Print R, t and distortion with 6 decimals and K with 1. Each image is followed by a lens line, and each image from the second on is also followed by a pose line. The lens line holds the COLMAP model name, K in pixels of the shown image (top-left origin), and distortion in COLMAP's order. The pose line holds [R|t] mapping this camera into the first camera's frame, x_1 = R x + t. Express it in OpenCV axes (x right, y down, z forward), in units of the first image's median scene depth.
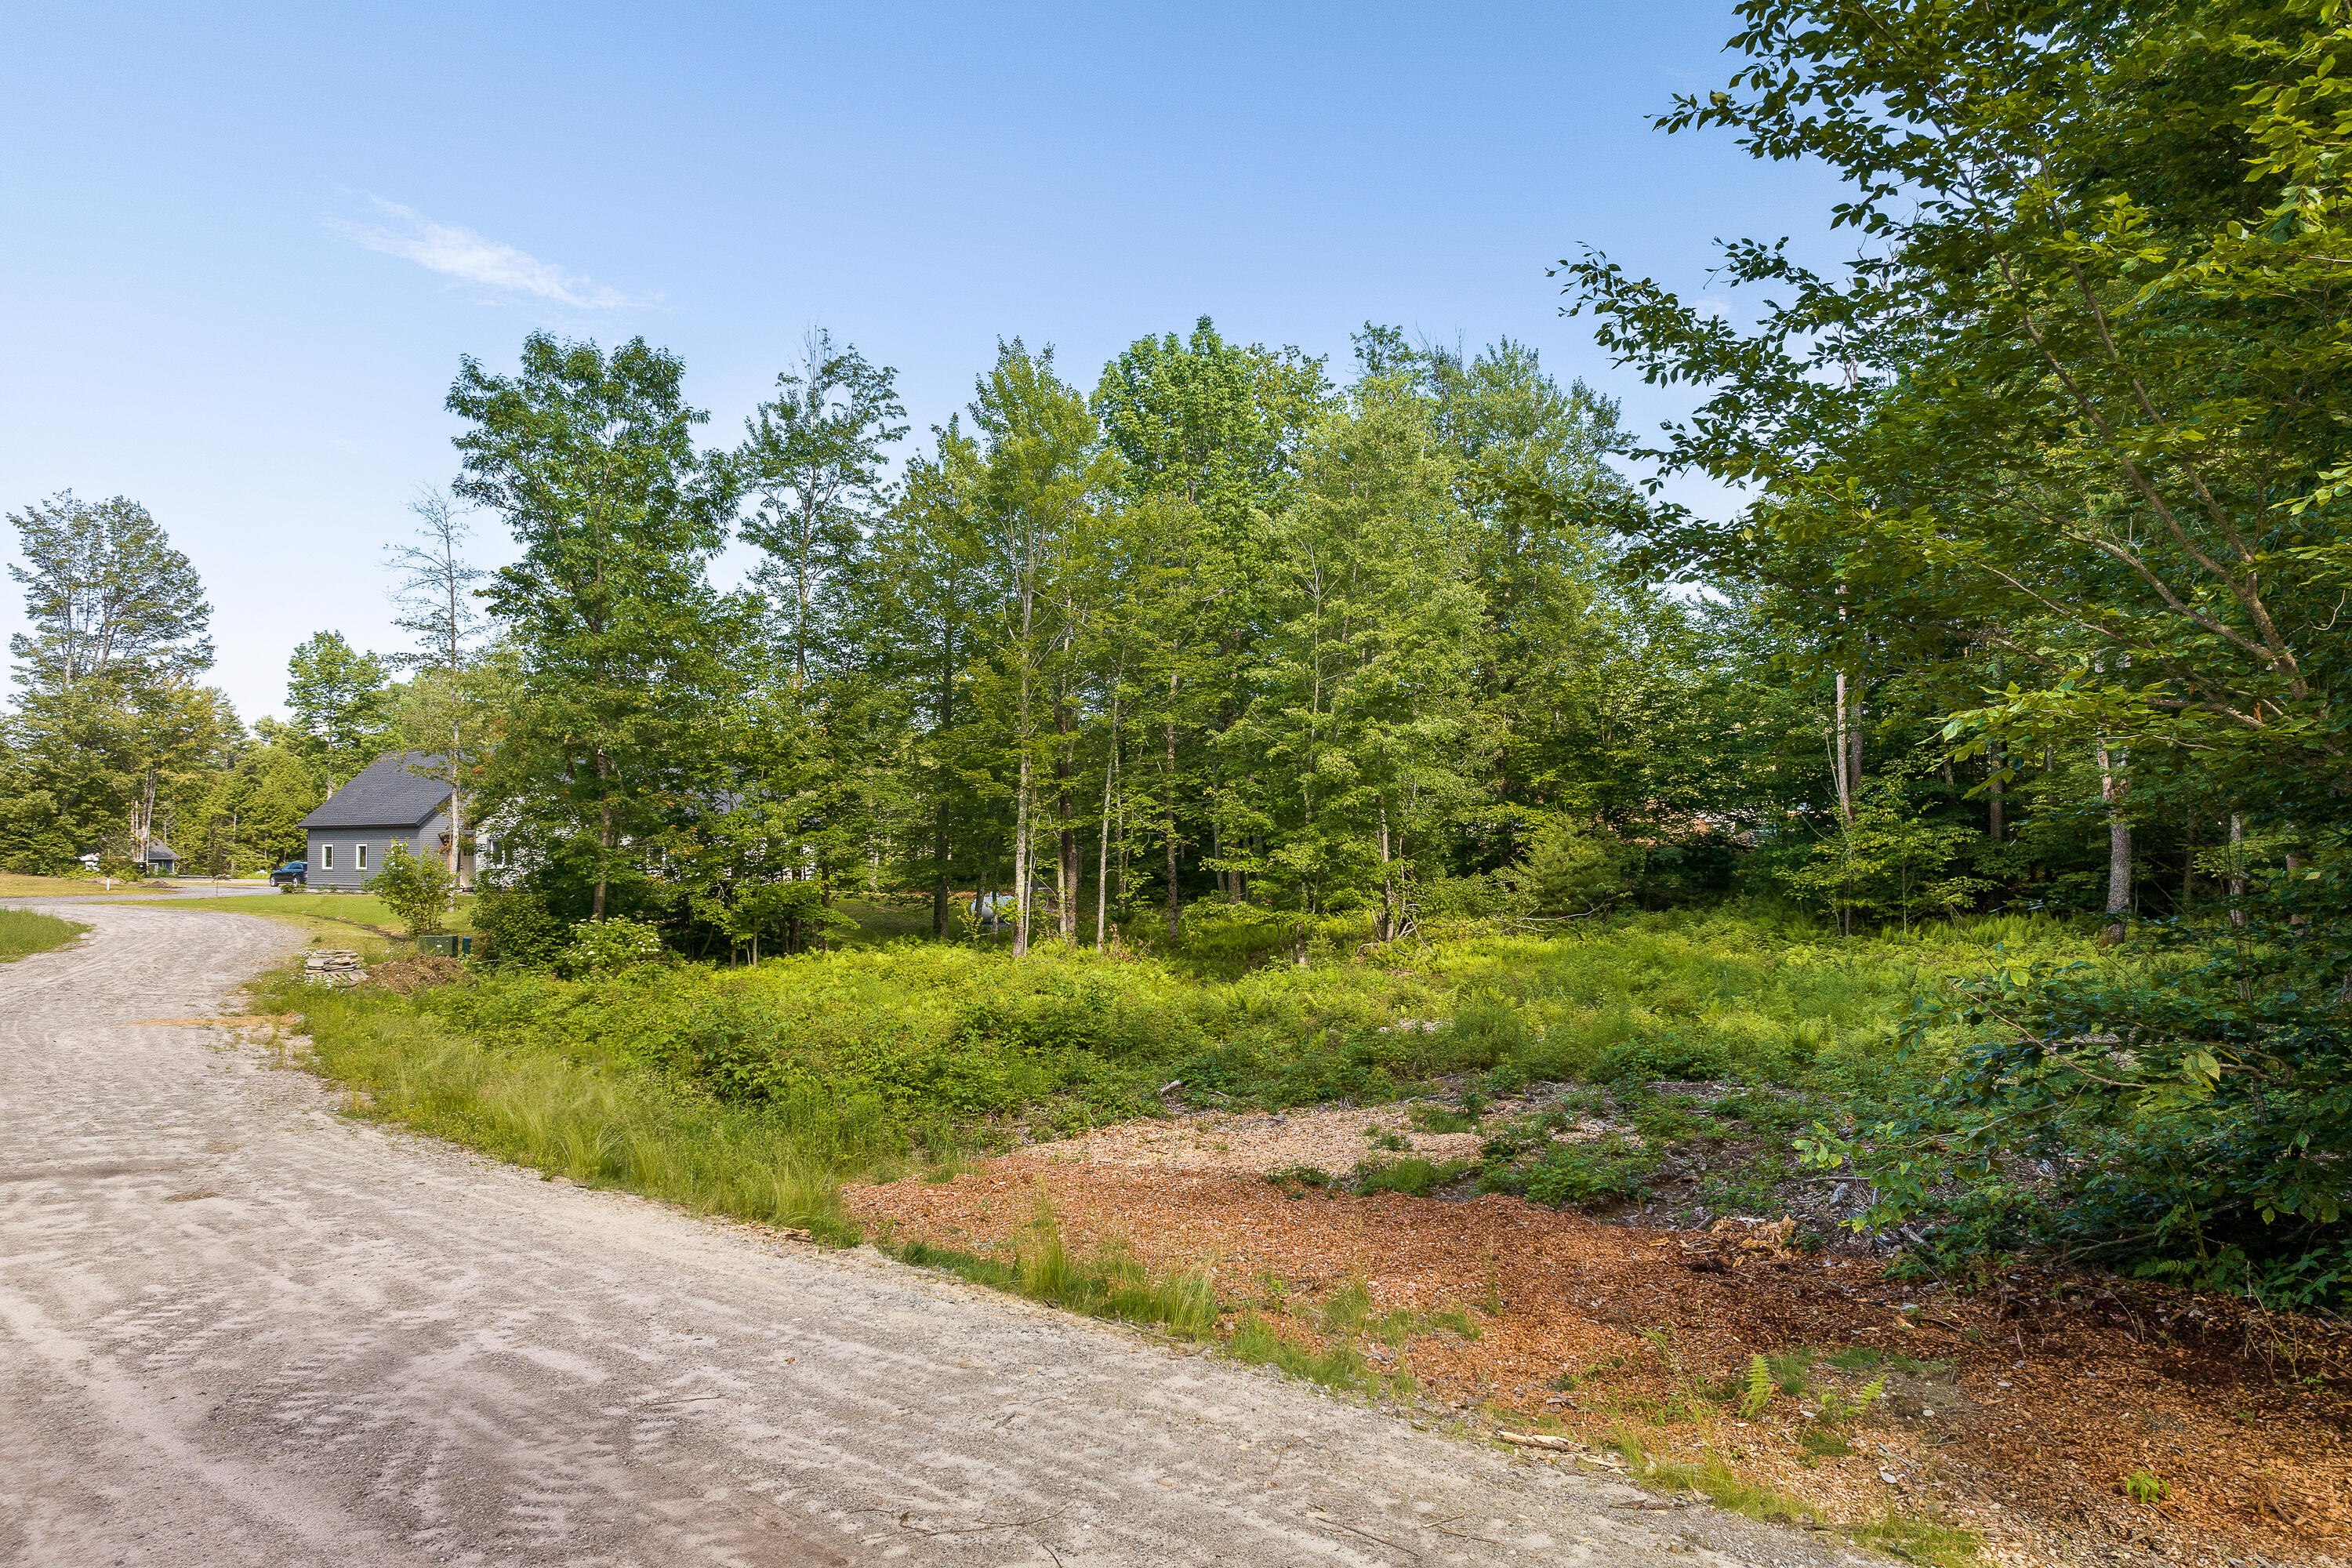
lens RADIAL K [[1579.9, 0, 1172.9], [0, 1579.9, 786.1], [0, 0, 1]] dist [-0.009998, 0.010639]
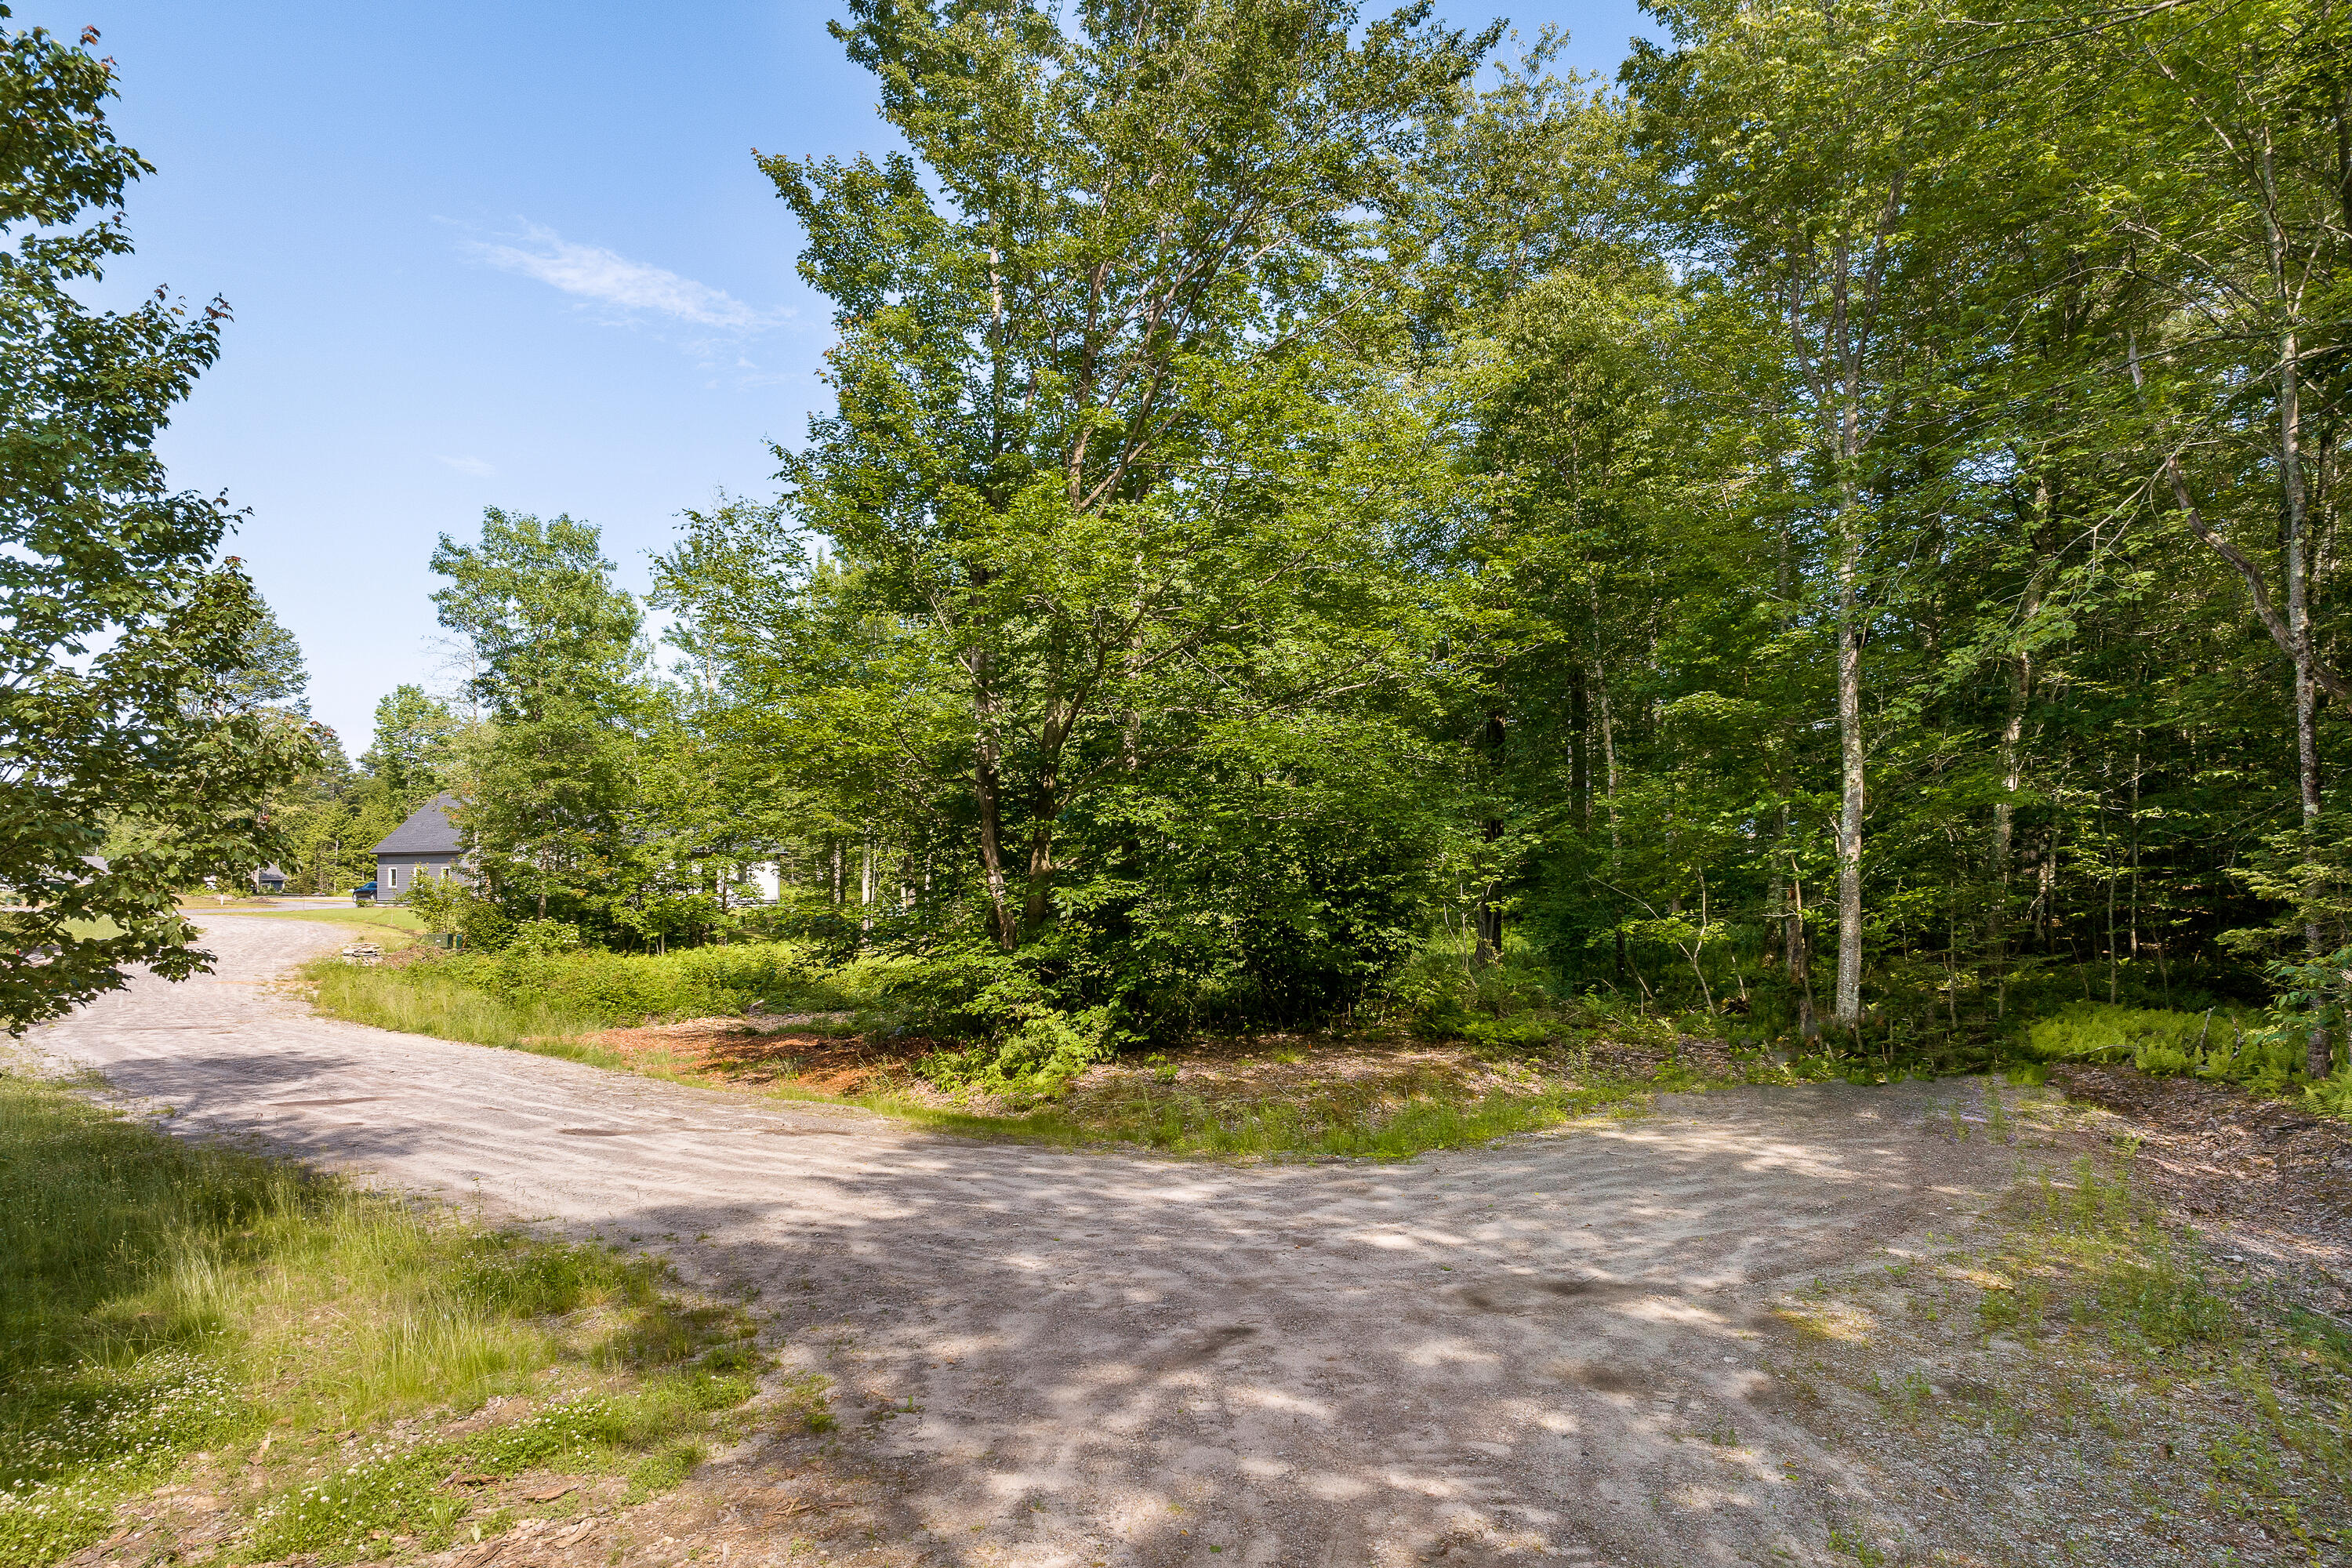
lens RADIAL K [[1579.9, 0, 1183.1], [0, 1579.9, 797.0], [0, 0, 1]] dist [-0.009998, 0.010639]
pose [[0.998357, -0.006579, -0.056923, 0.251039], [0.006360, 0.999972, -0.004027, -0.015283], [0.056948, 0.003658, 0.998370, -0.328878]]
